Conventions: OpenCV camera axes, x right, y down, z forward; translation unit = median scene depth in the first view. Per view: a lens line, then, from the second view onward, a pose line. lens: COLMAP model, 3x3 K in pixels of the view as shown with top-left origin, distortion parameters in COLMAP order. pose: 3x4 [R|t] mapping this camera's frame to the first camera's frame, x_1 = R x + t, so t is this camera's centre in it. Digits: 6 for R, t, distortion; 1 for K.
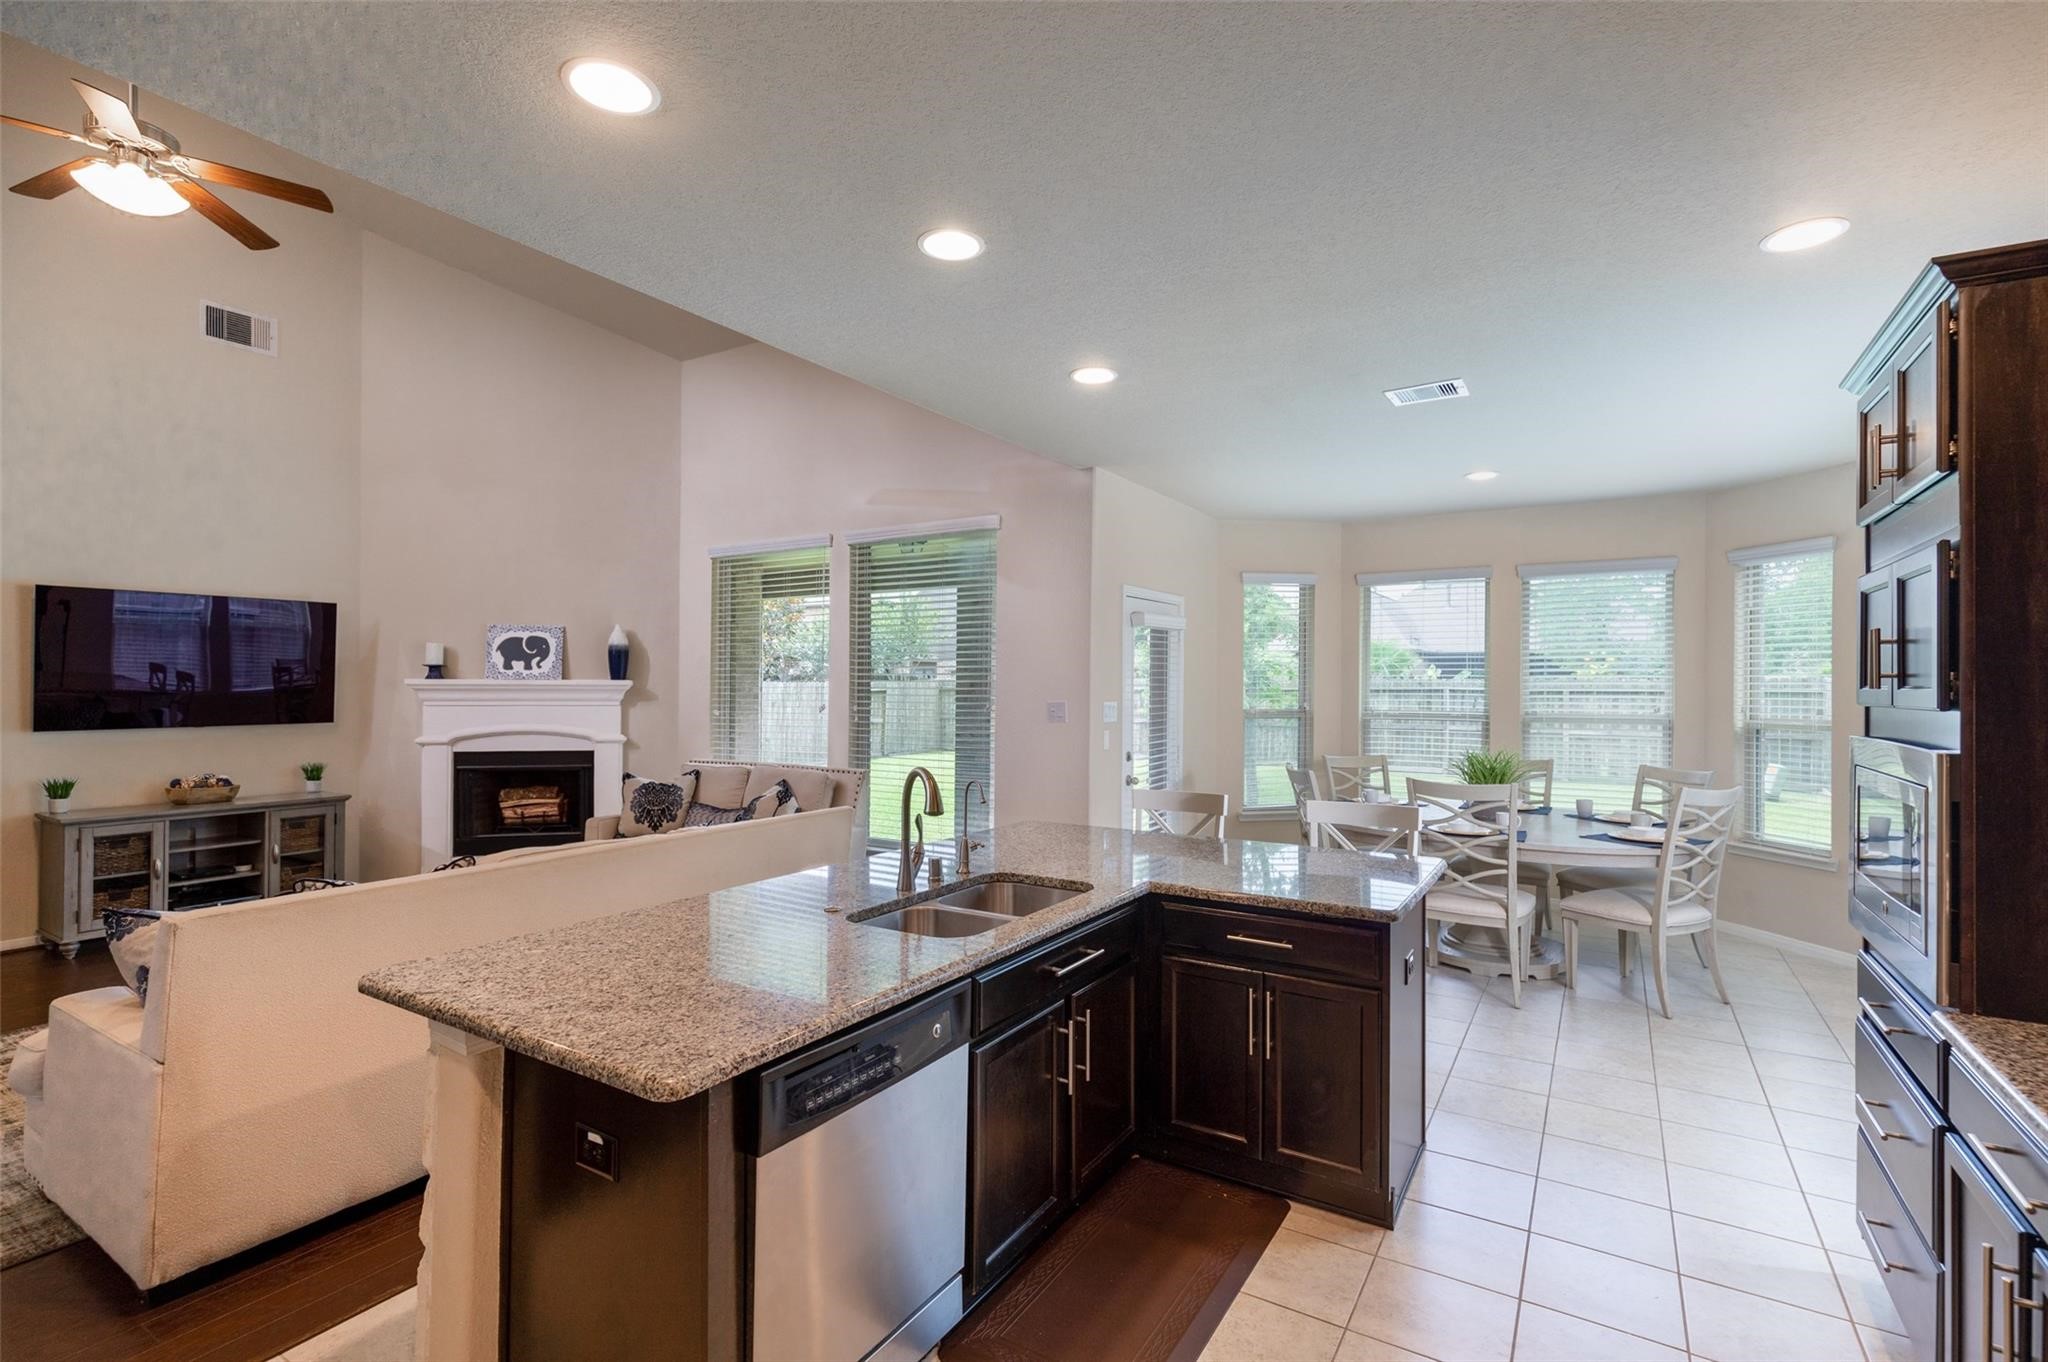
lens RADIAL K [[927.6, 0, 1019.3], [0, 927.6, 679.6], [0, 0, 1]] dist [0.003911, 0.000399]
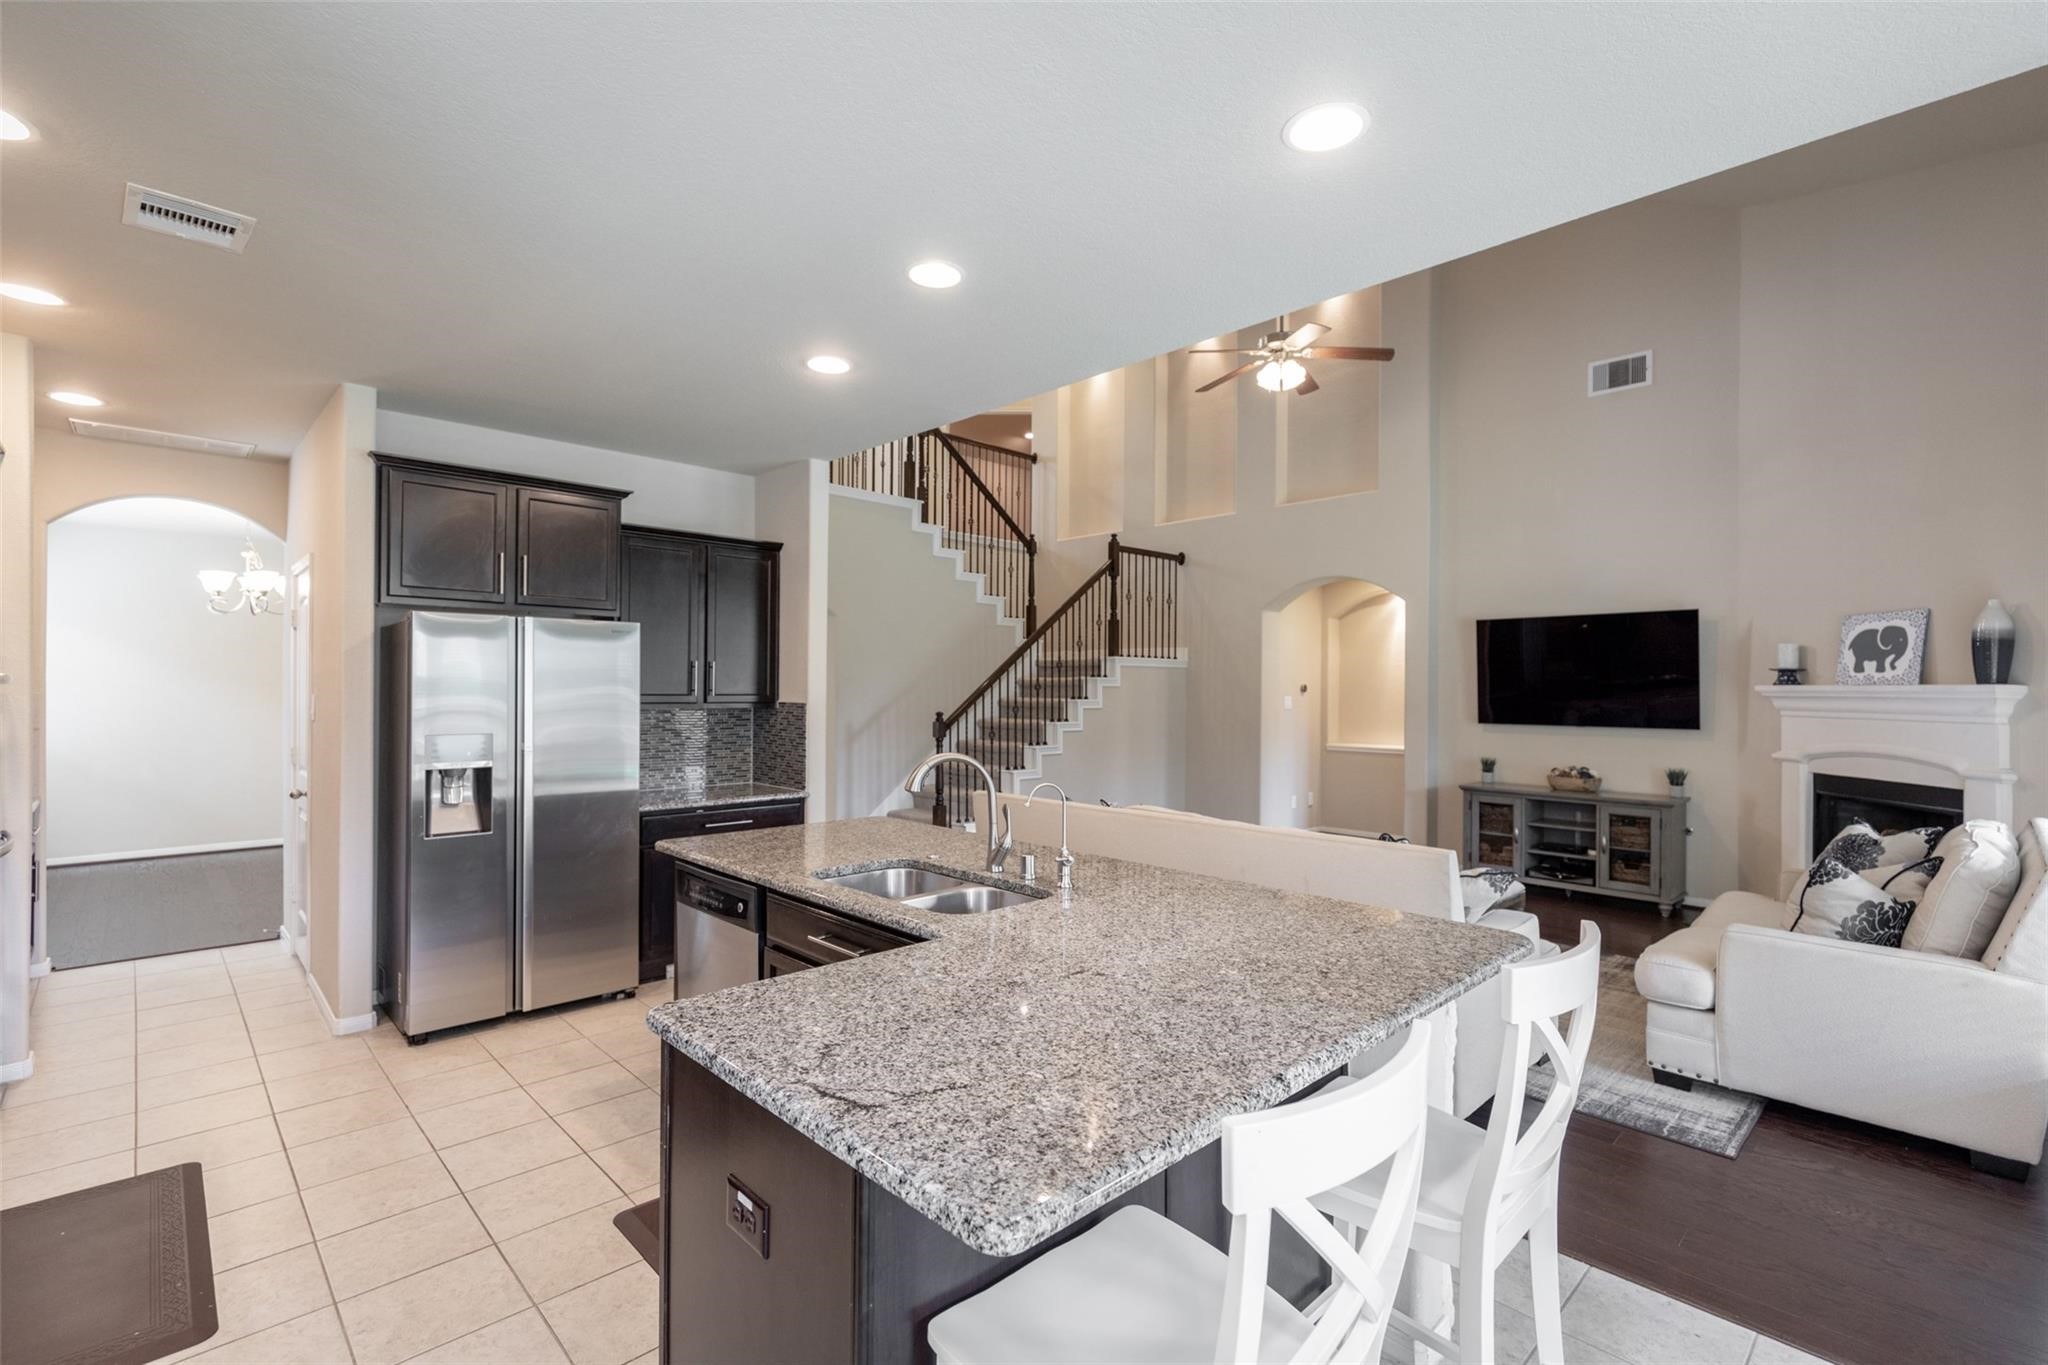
lens RADIAL K [[927.6, 0, 1018.0], [0, 927.6, 686.7], [0, 0, 1]] dist [0.003911, 0.000399]
pose [[-0.249482, -0.006138, -0.968360, 0.376131], [-0.001370, 0.999981, -0.005986, 0.006844], [0.968379, -0.000167, -0.249486, 0.515792]]
